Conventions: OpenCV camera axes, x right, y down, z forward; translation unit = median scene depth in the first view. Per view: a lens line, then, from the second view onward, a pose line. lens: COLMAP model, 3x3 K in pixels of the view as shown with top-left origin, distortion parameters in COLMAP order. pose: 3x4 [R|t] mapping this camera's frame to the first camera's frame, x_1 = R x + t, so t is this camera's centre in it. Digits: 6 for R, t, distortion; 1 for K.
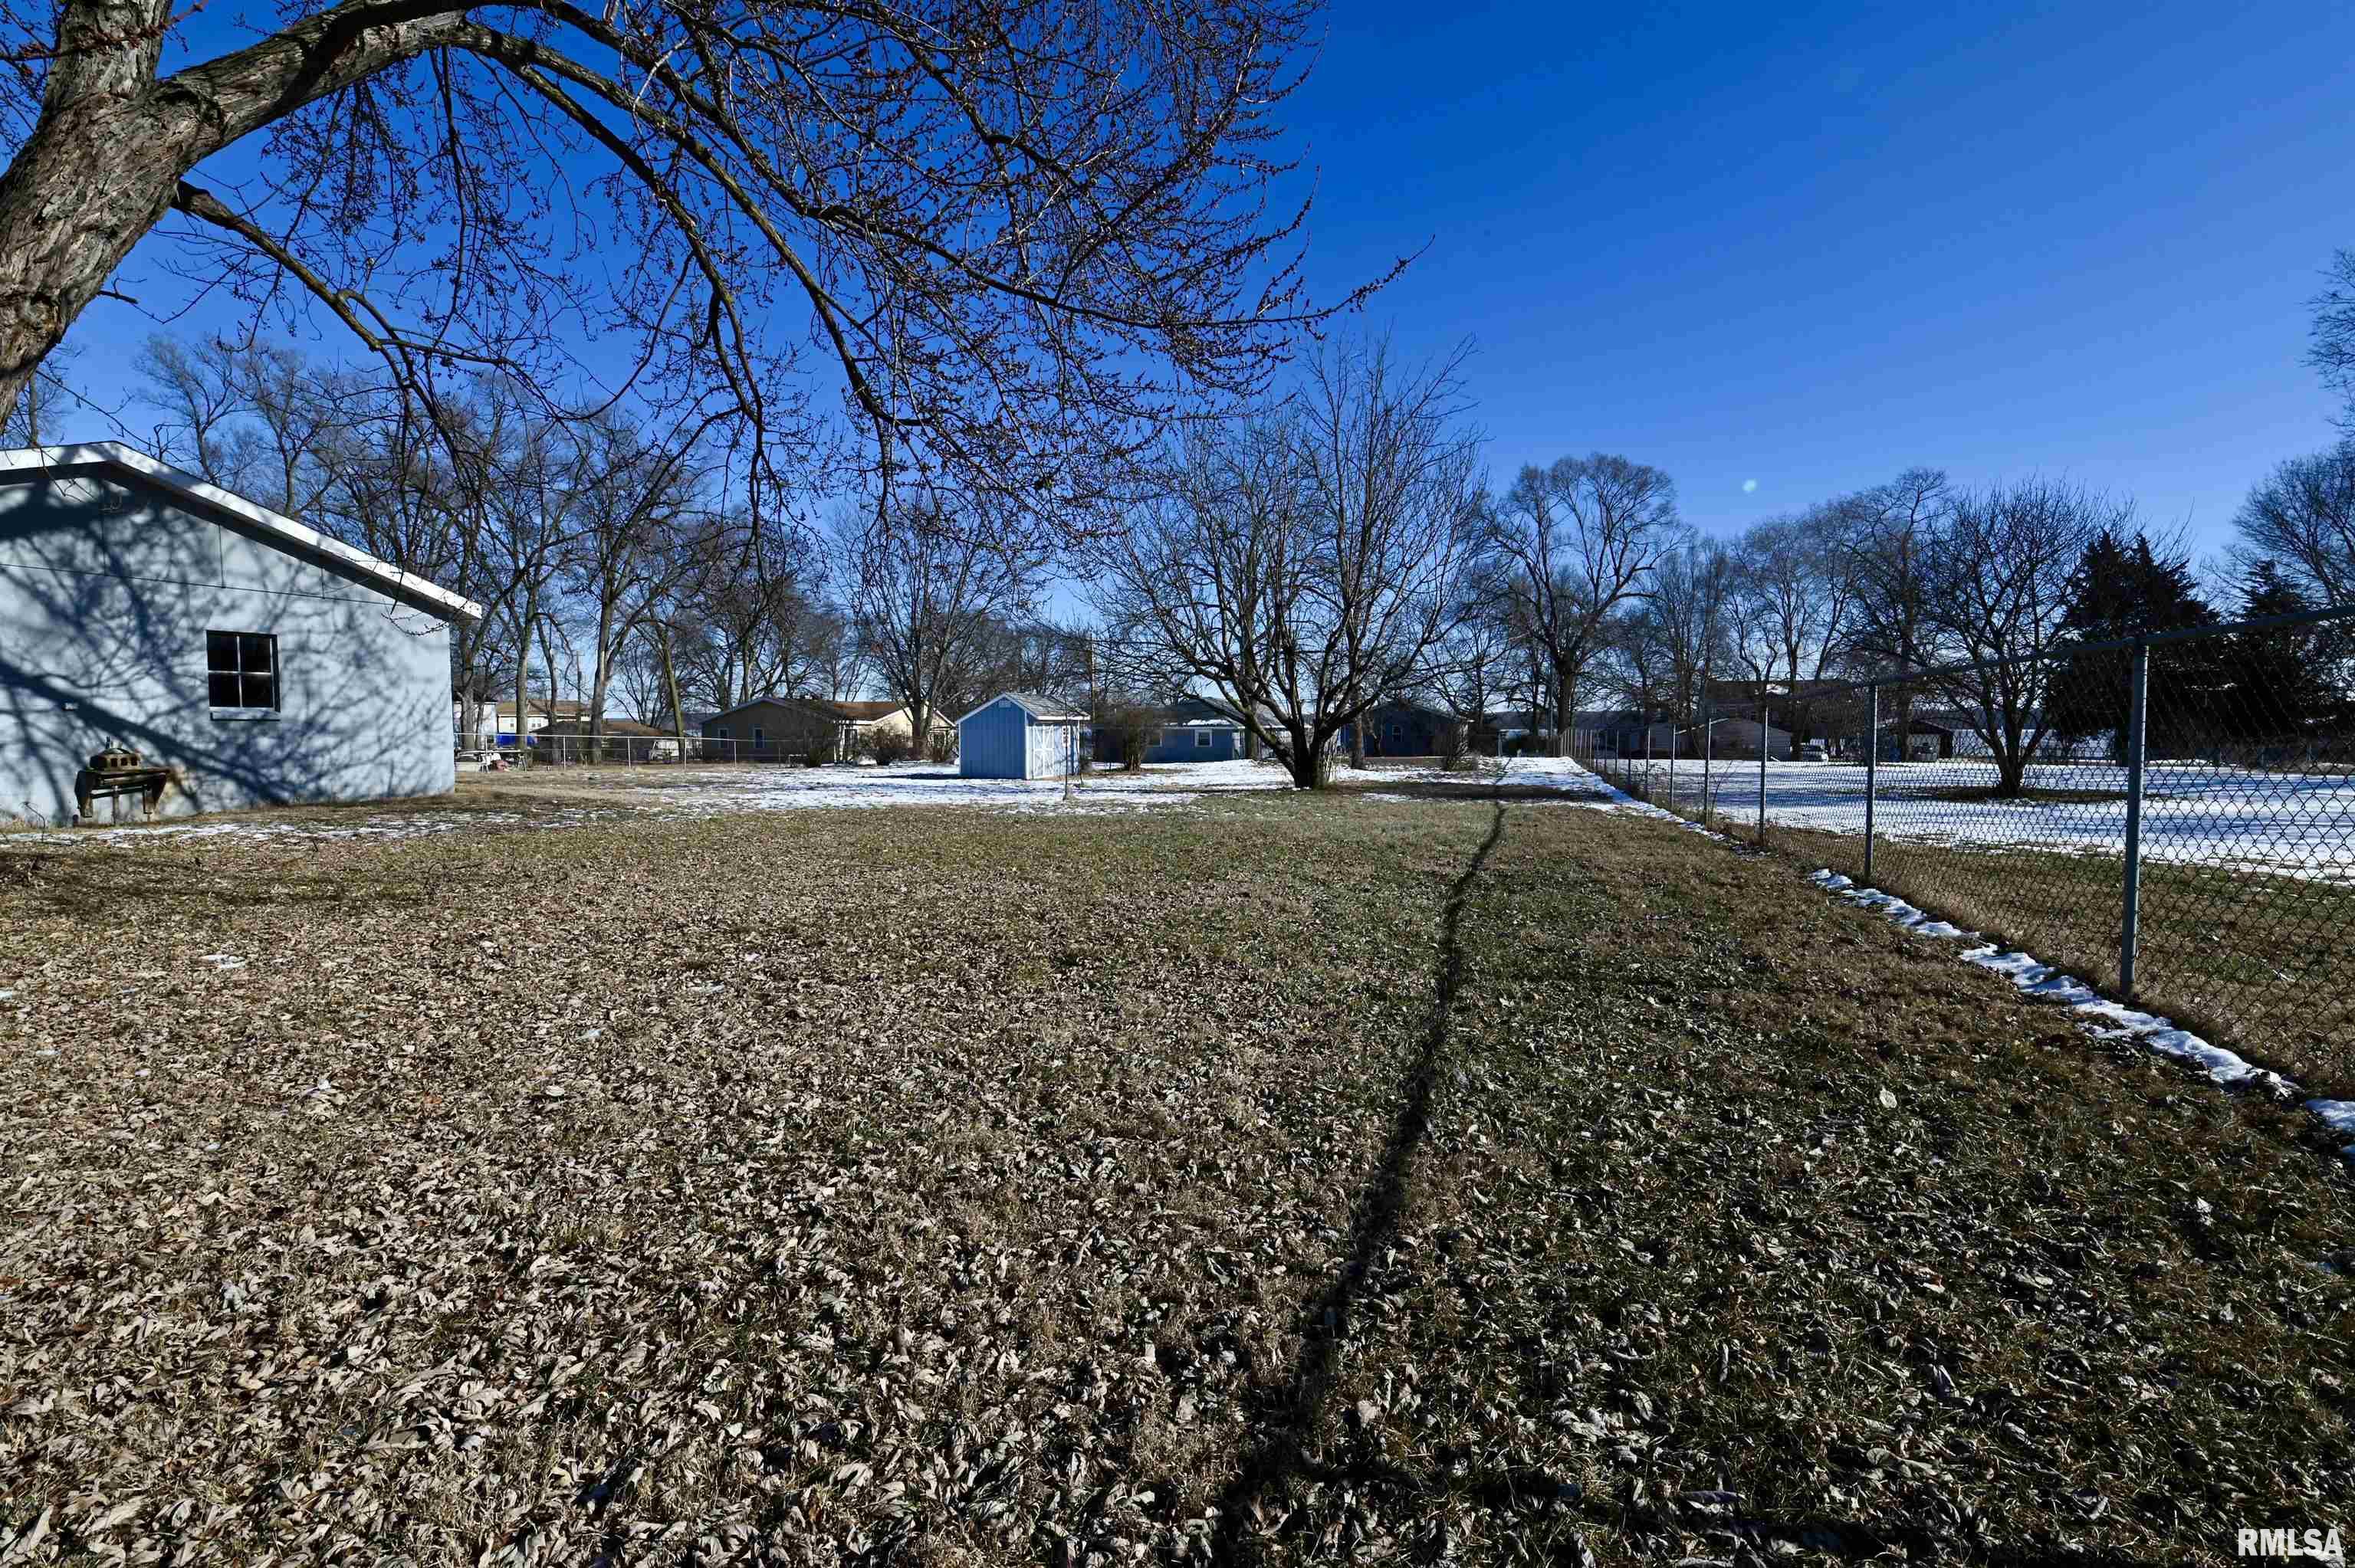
lens RADIAL K [[1012.1, 0, 1195.4], [0, 1012.1, 781.9], [0, 0, 1]] dist [-0.006919, -0.007149]
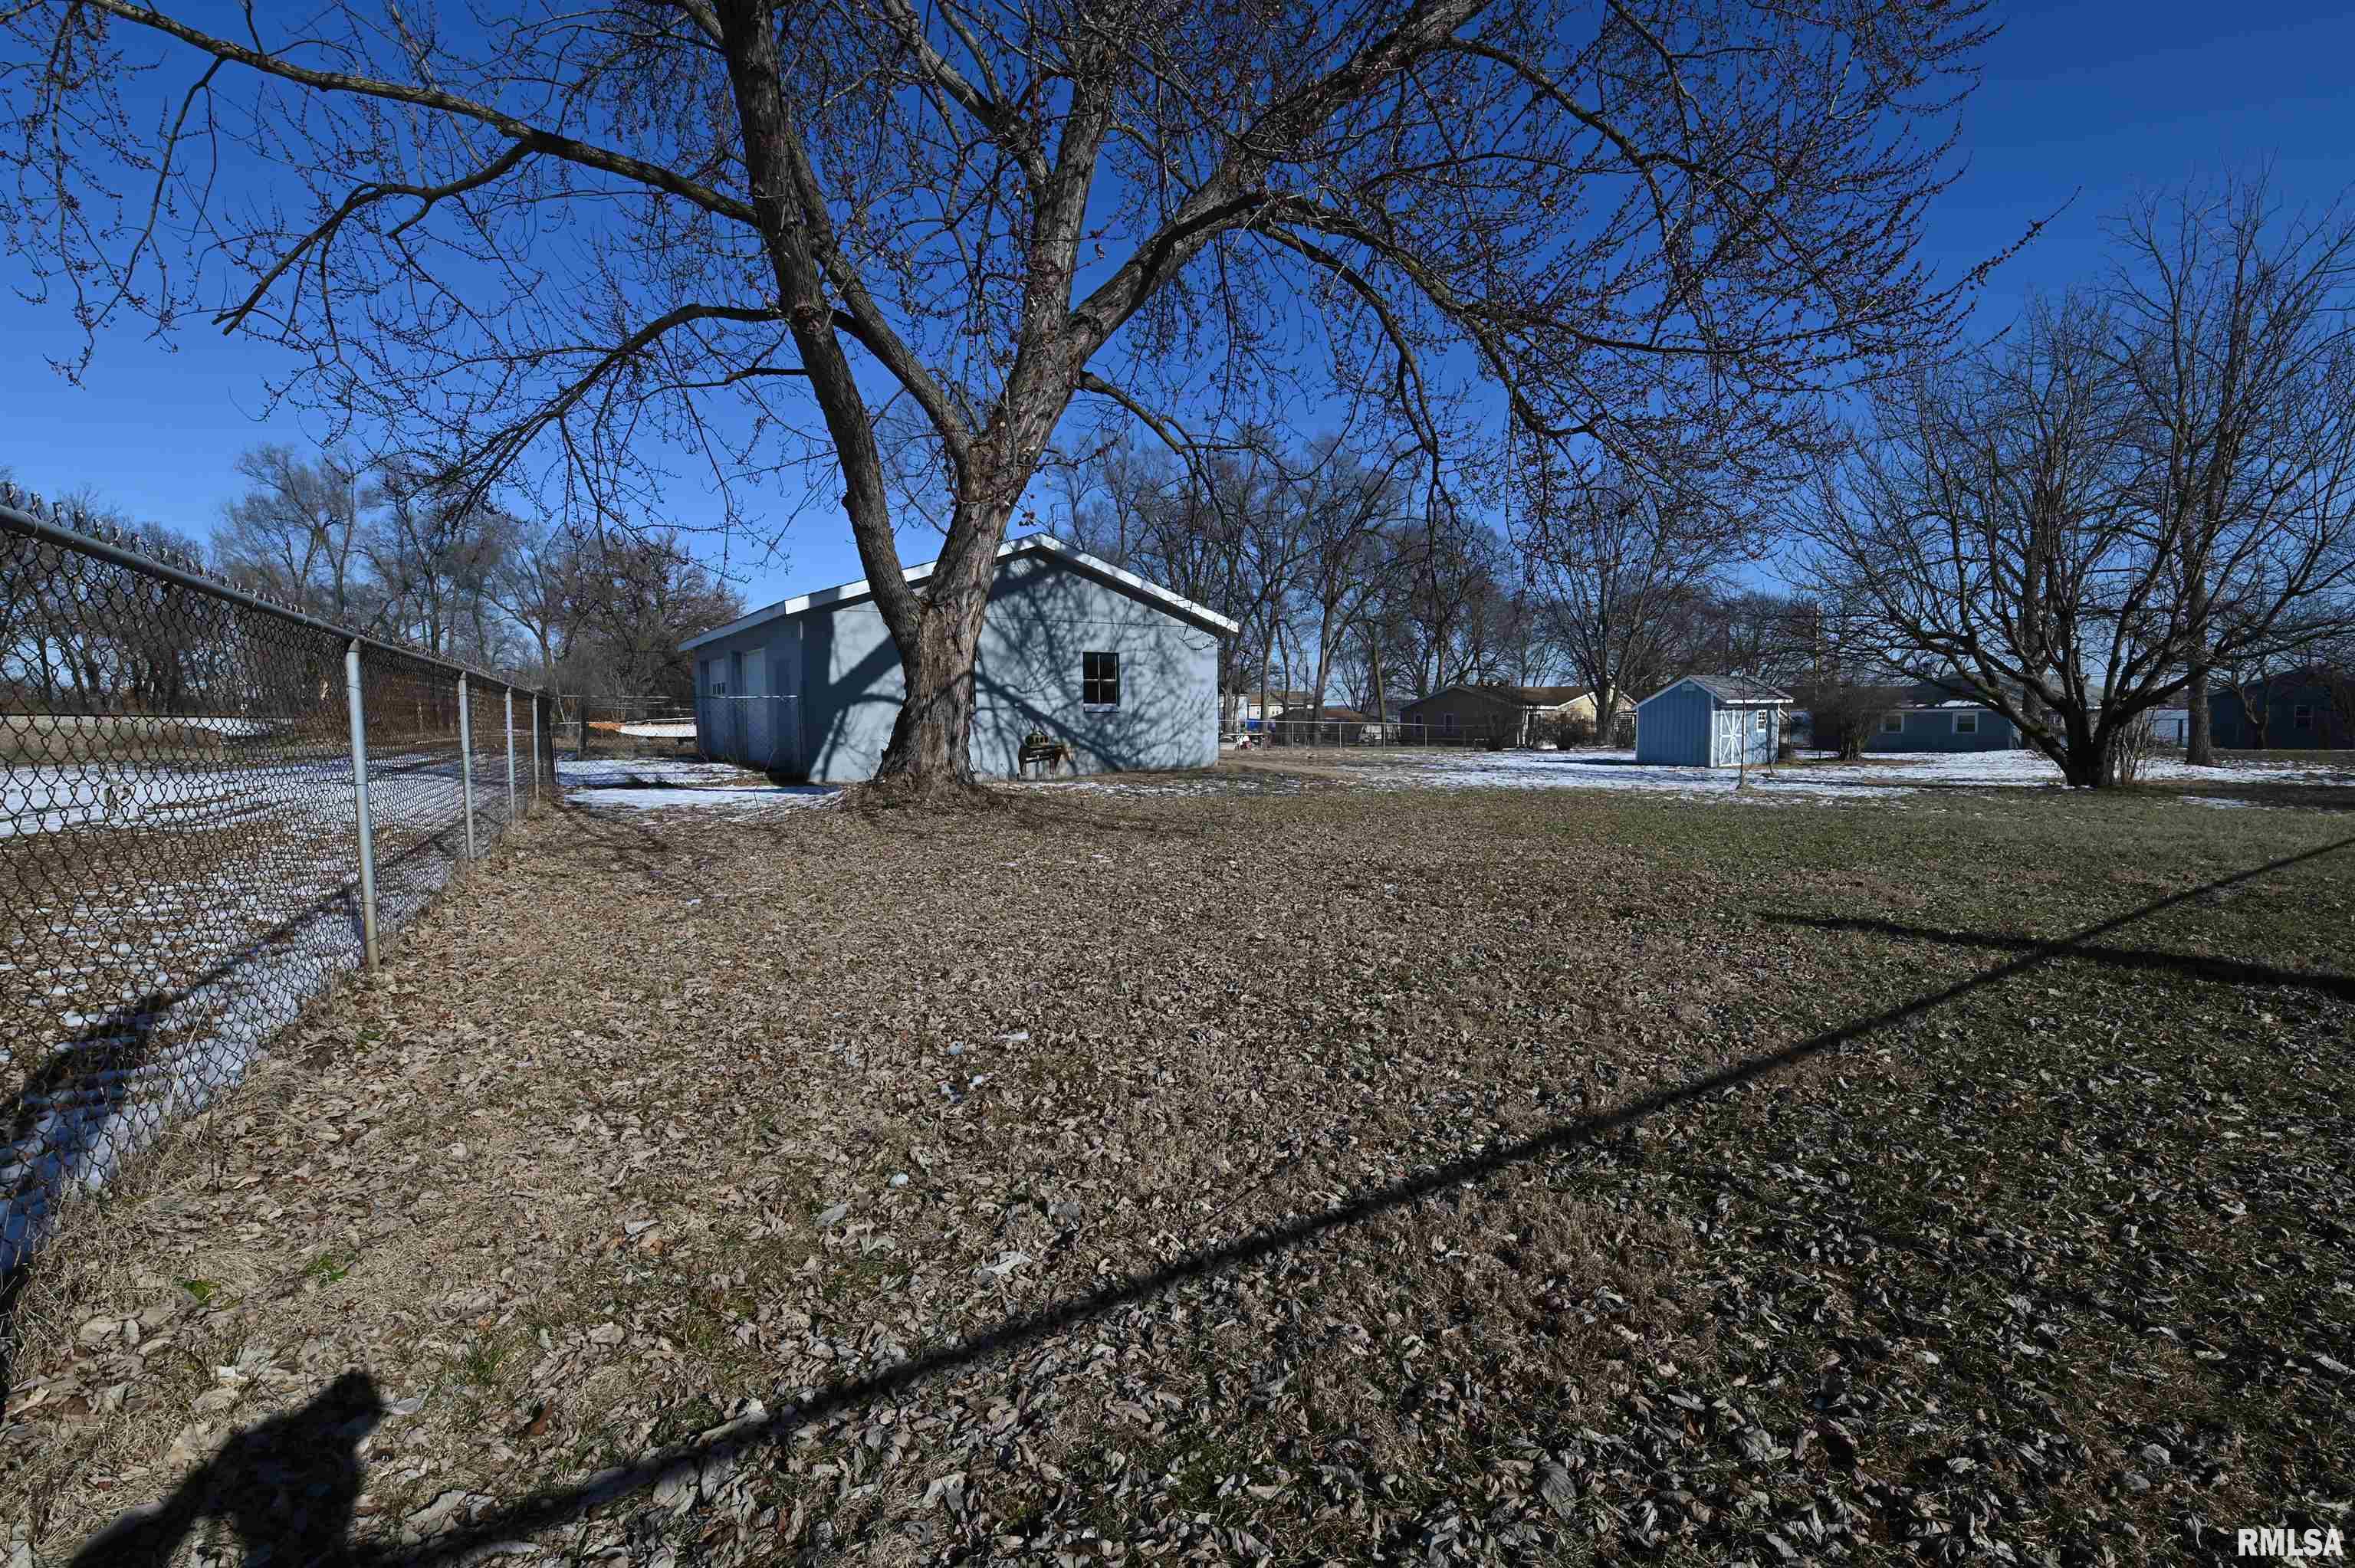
lens RADIAL K [[1012.1, 0, 1178.1], [0, 1012.1, 794.9], [0, 0, 1]] dist [-0.006919, -0.007149]
pose [[0.781189, 0.041660, -0.622903, 0.065162], [-0.024211, 0.999042, 0.036453, 0.001962], [0.623825, -0.013396, 0.781449, -0.087817]]
